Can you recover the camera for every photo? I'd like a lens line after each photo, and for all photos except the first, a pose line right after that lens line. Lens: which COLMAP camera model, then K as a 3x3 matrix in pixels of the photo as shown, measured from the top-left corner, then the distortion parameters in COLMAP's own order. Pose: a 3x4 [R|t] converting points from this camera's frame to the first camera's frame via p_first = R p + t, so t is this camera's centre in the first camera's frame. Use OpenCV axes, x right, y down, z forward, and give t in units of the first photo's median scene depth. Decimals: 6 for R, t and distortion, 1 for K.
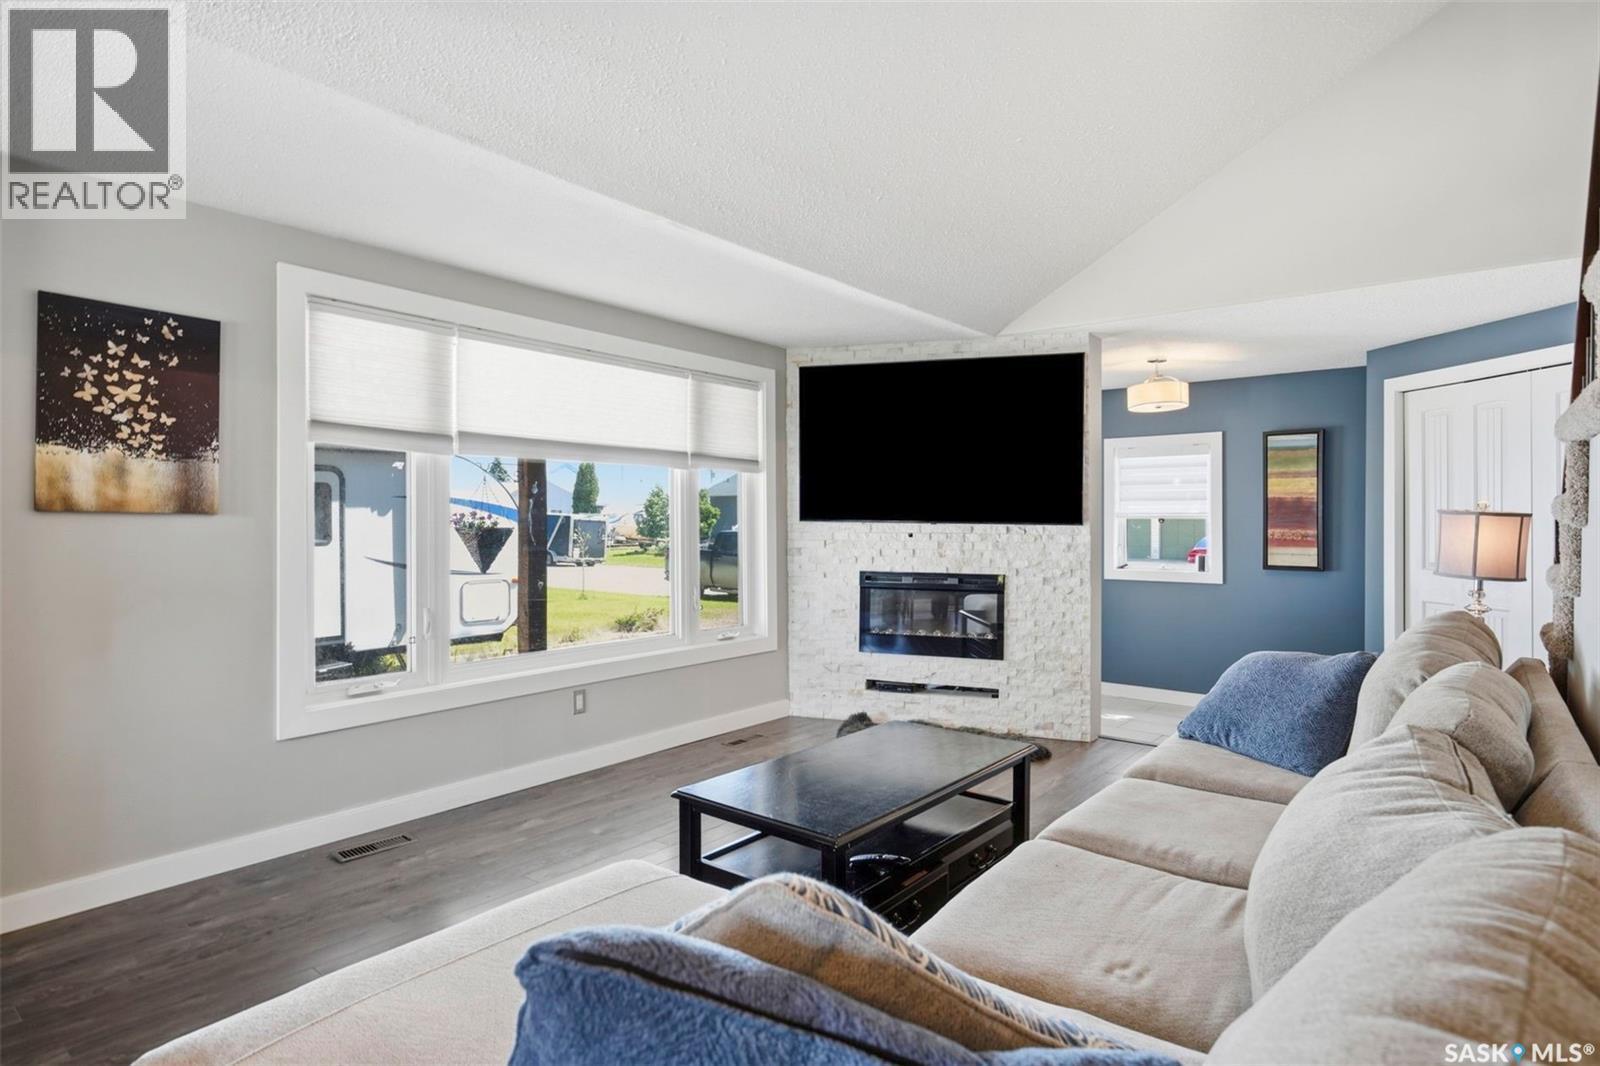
lens RADIAL K [[854.4, 0, 800.0], [0, 854.4, 533.0], [0, 0, 1]] dist [0.000701, 0.000021]
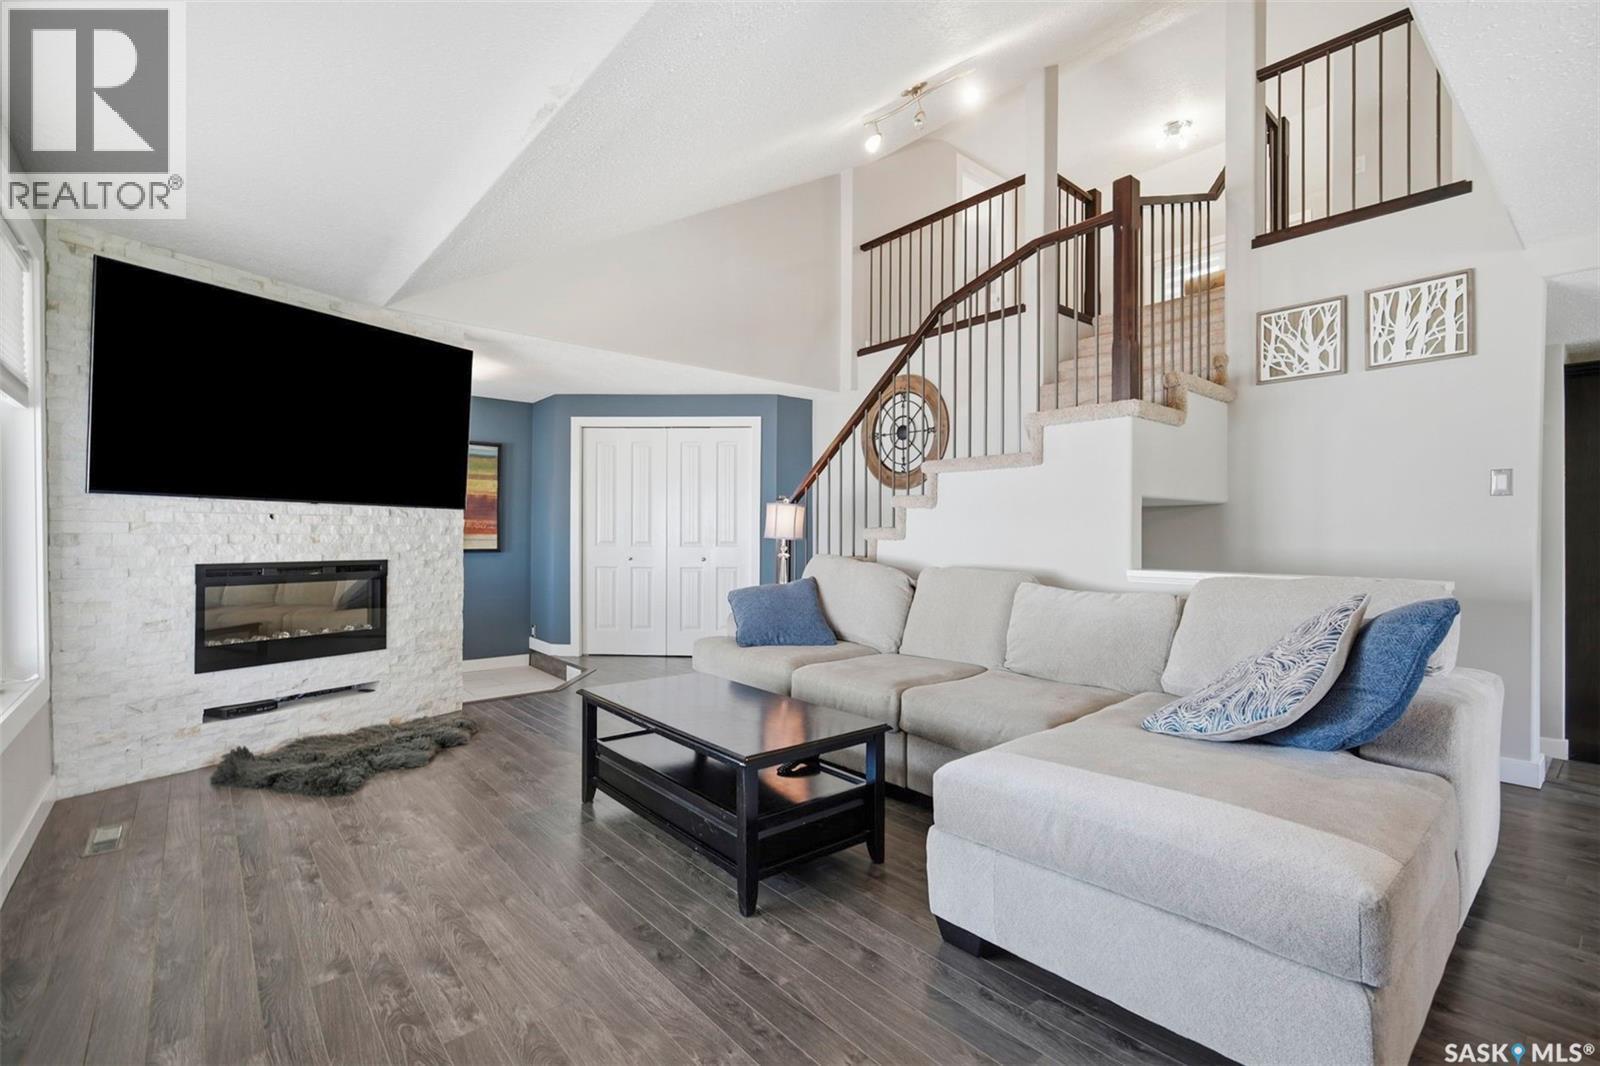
lens RADIAL K [[729.7, 0, 800.0], [0, 729.7, 533.0], [0, 0, 1]] dist [0.000345, 0.000159]
pose [[0.192609, -0.001113, 0.981275, -0.467878], [0.008887, 0.999960, -0.000610, 0.023621], [-0.981235, 0.008838, 0.192611, 0.384663]]
